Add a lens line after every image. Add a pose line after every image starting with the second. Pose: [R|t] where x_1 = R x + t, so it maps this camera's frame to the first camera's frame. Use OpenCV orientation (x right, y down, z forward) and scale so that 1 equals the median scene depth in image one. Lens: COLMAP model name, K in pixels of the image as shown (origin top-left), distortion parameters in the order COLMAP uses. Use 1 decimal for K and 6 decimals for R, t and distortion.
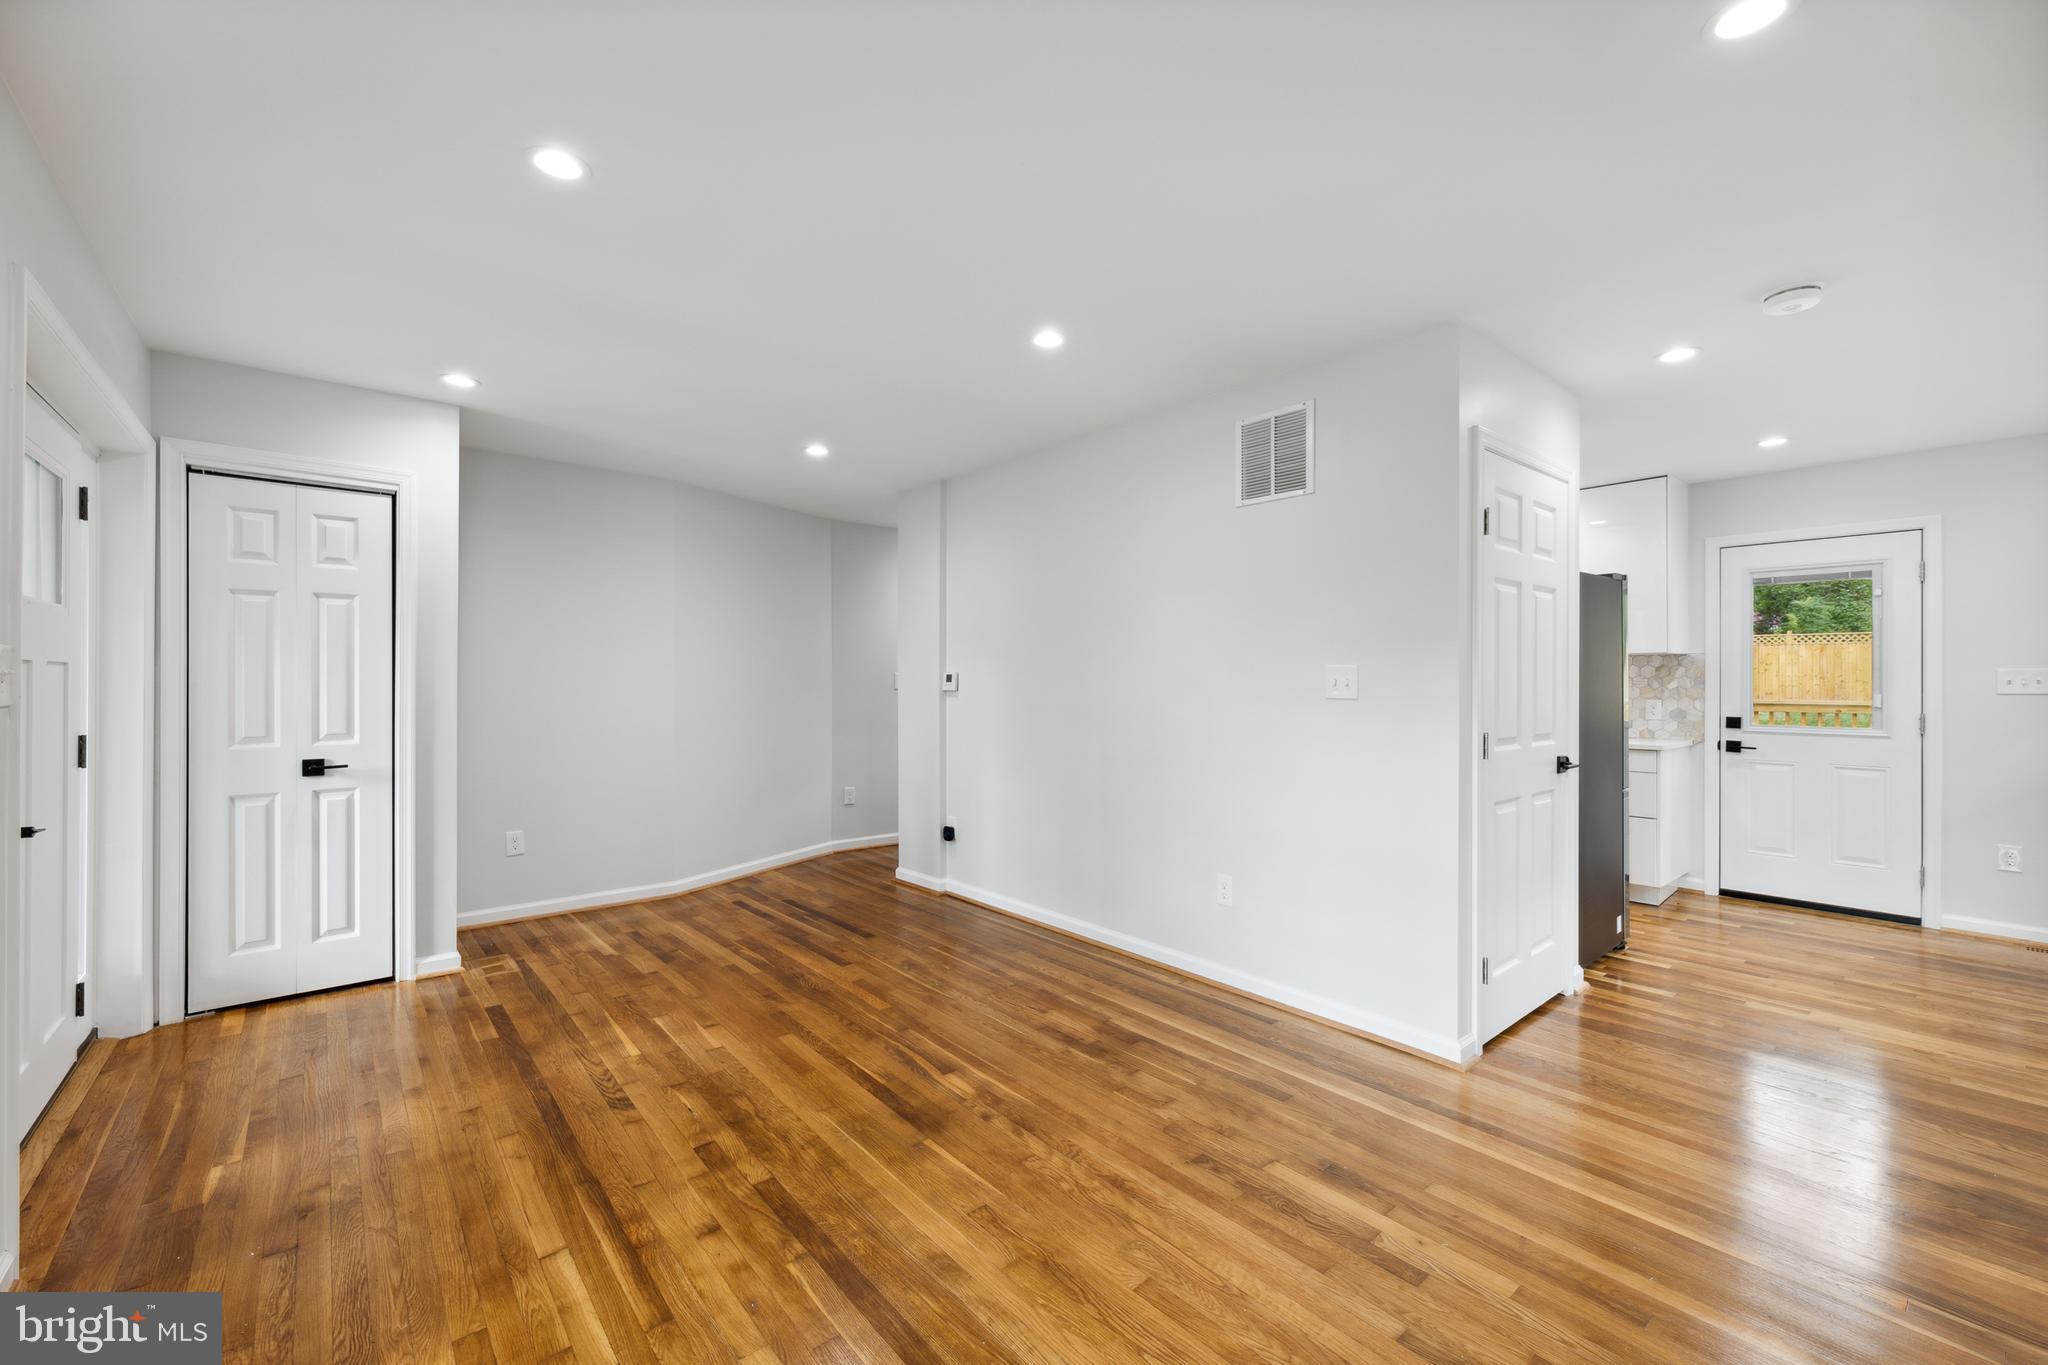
lens RADIAL K [[850.8, 0, 1029.9], [0, 850.8, 678.1], [0, 0, 1]] dist [-0.000787, 0.000124]
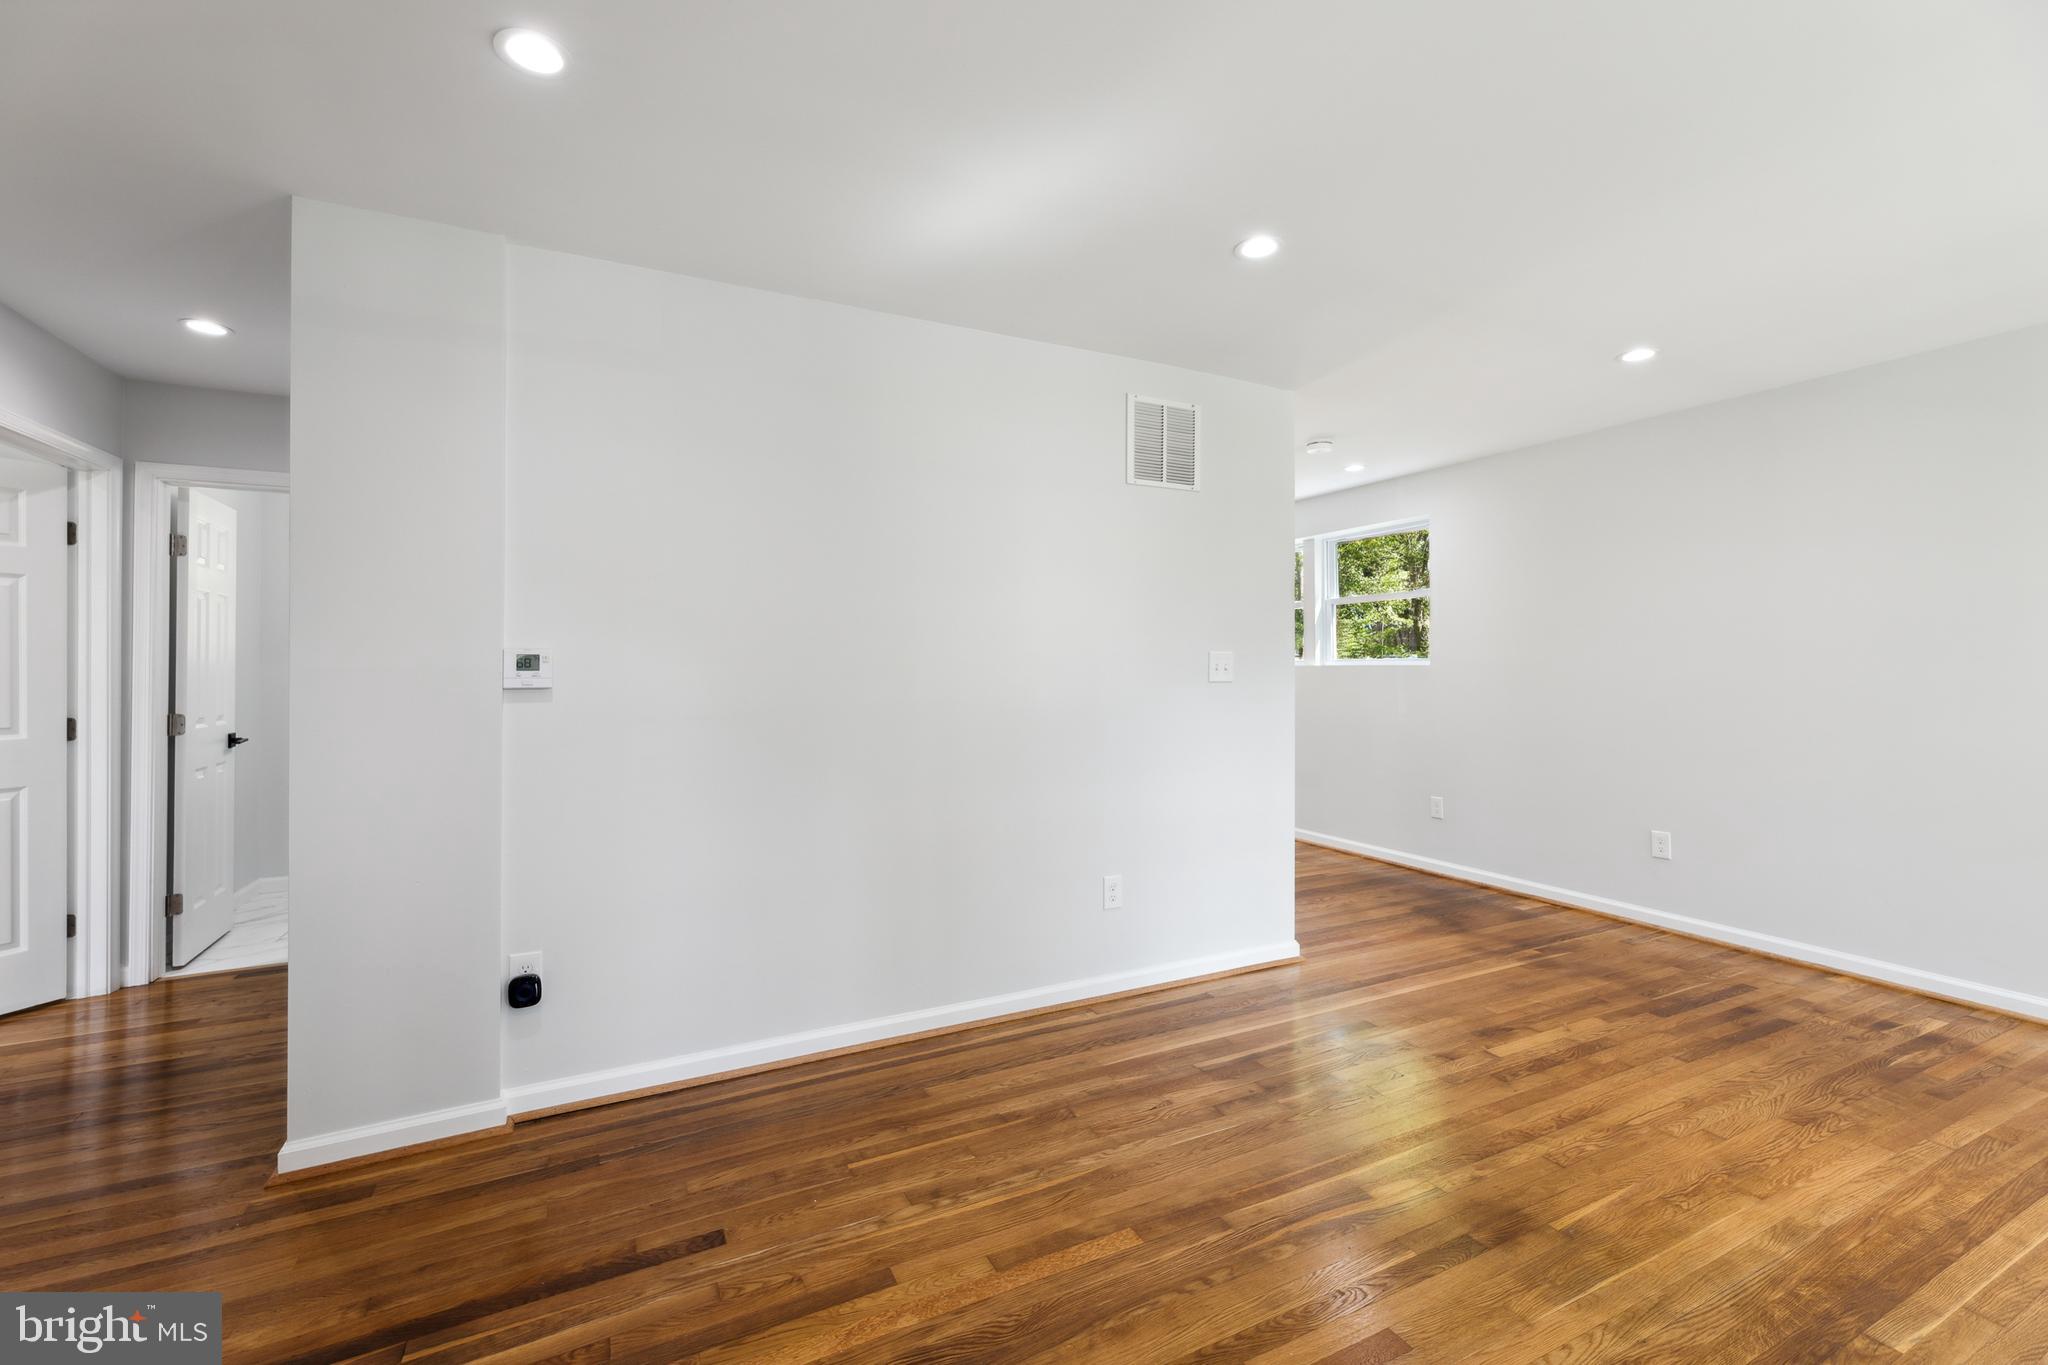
lens RADIAL K [[850.8, 0, 1019.1], [0, 850.8, 671.2], [0, 0, 1]] dist [-0.000787, 0.000124]
pose [[0.238053, -0.007998, 0.971219, -0.742760], [0.001291, 0.999968, 0.007918, -0.000602], [-0.971251, -0.000631, 0.238056, 0.934523]]
